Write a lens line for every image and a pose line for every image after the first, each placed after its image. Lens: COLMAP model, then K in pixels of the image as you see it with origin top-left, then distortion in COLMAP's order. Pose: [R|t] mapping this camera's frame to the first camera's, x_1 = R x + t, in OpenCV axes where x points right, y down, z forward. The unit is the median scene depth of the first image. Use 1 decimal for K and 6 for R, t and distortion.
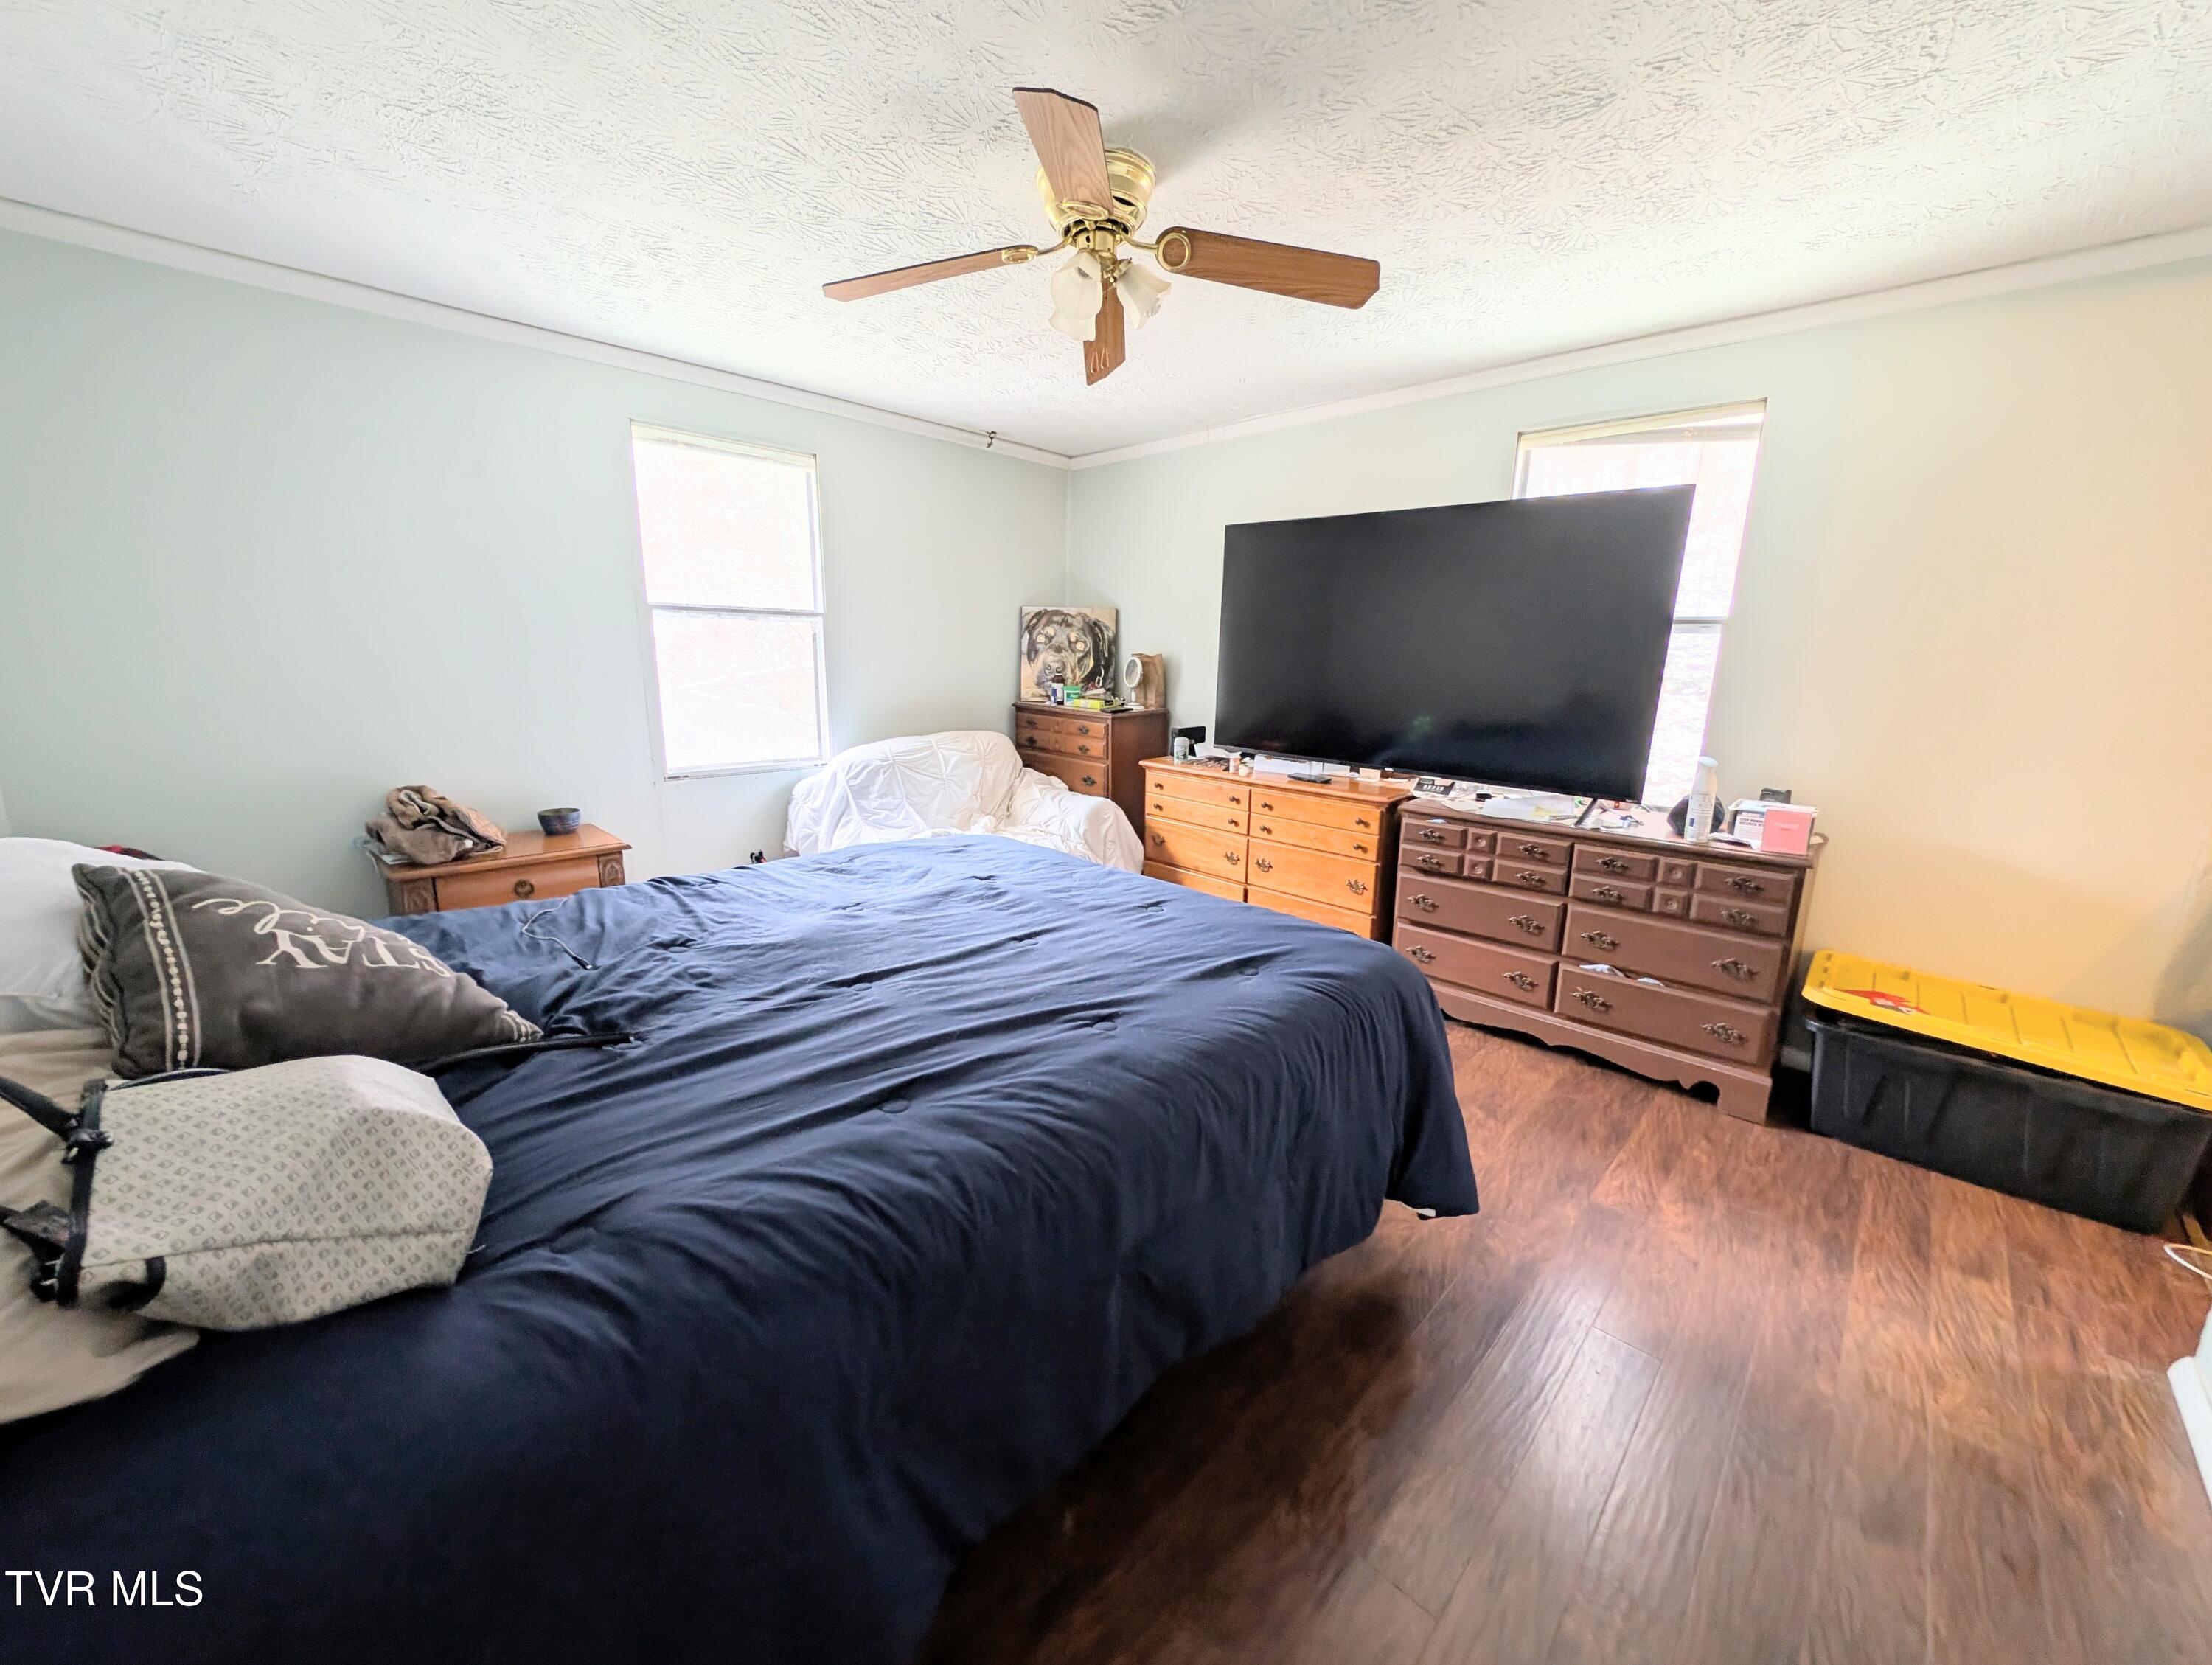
lens RADIAL K [[860.9, 0, 1106.0], [0, 860.9, 832.5], [0, 0, 1]] dist [0.002097, 0.000019]
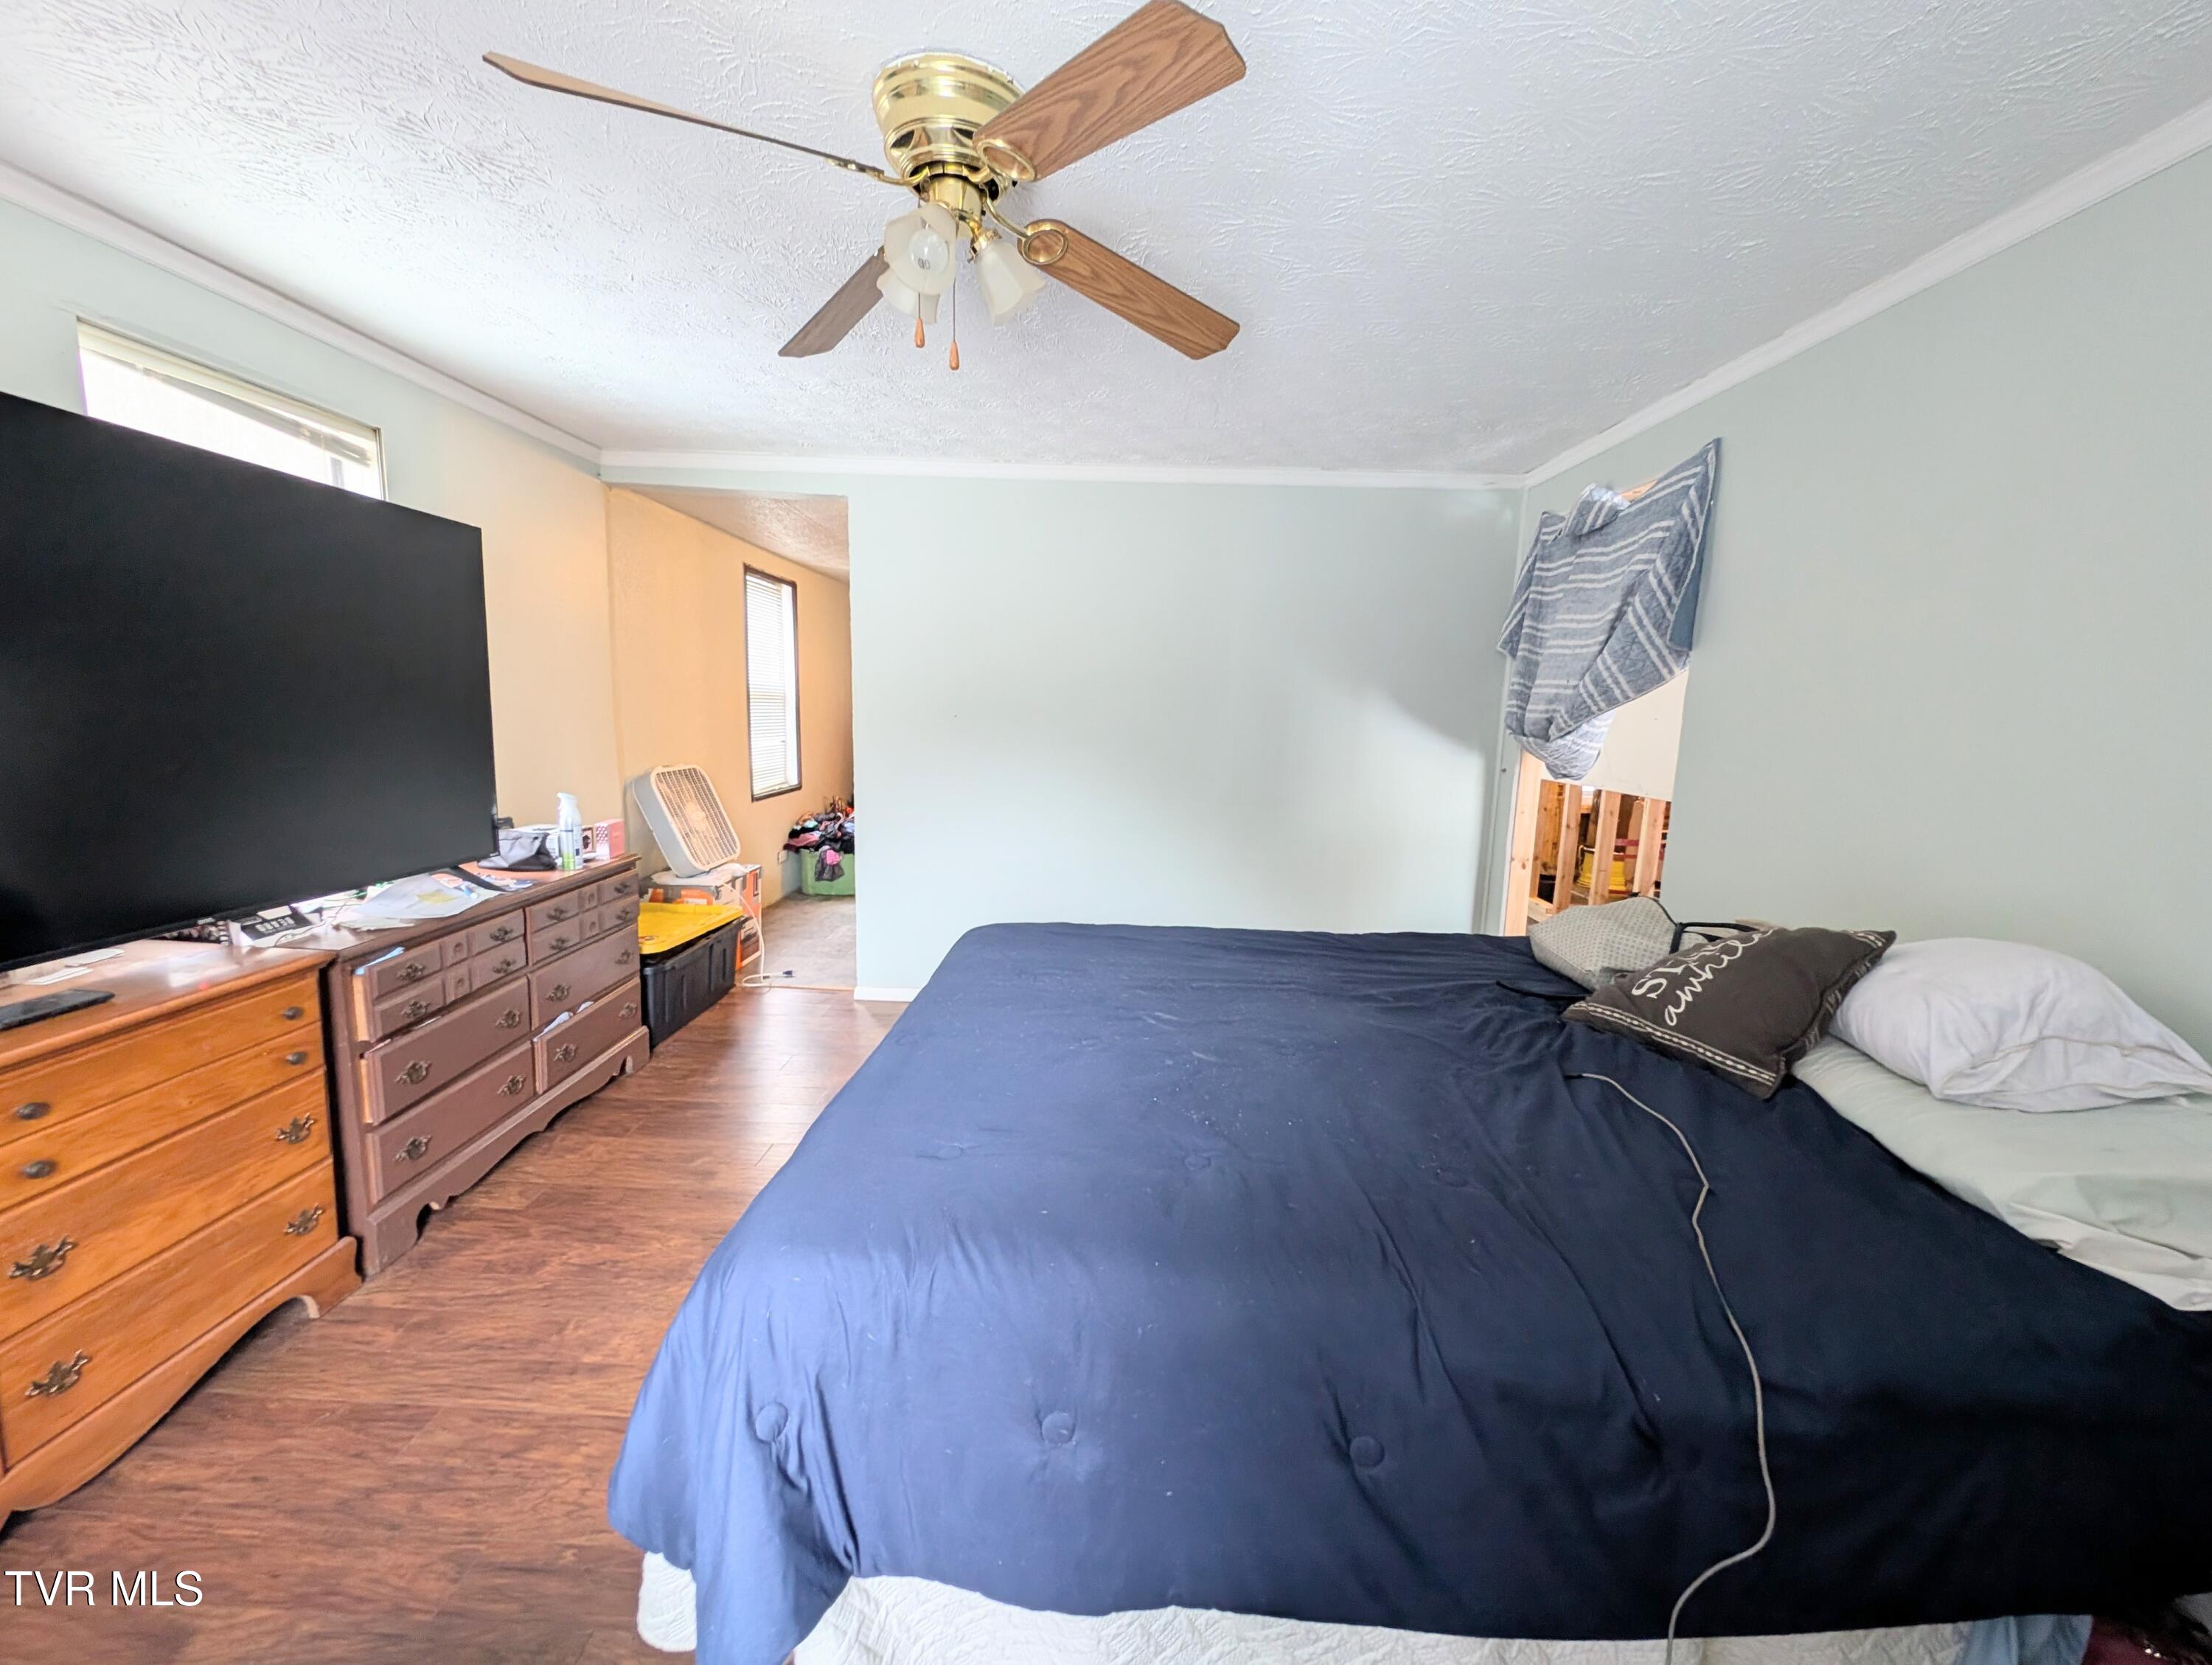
lens RADIAL K [[860.9, 0, 1106.0], [0, 860.9, 832.5], [0, 0, 1]] dist [0.002097, 0.000019]
pose [[-0.676865, -0.153179, 0.719993, -0.521032], [0.116666, 0.943423, 0.310391, -0.276902], [-0.726803, 0.294091, -0.620699, 1.111305]]
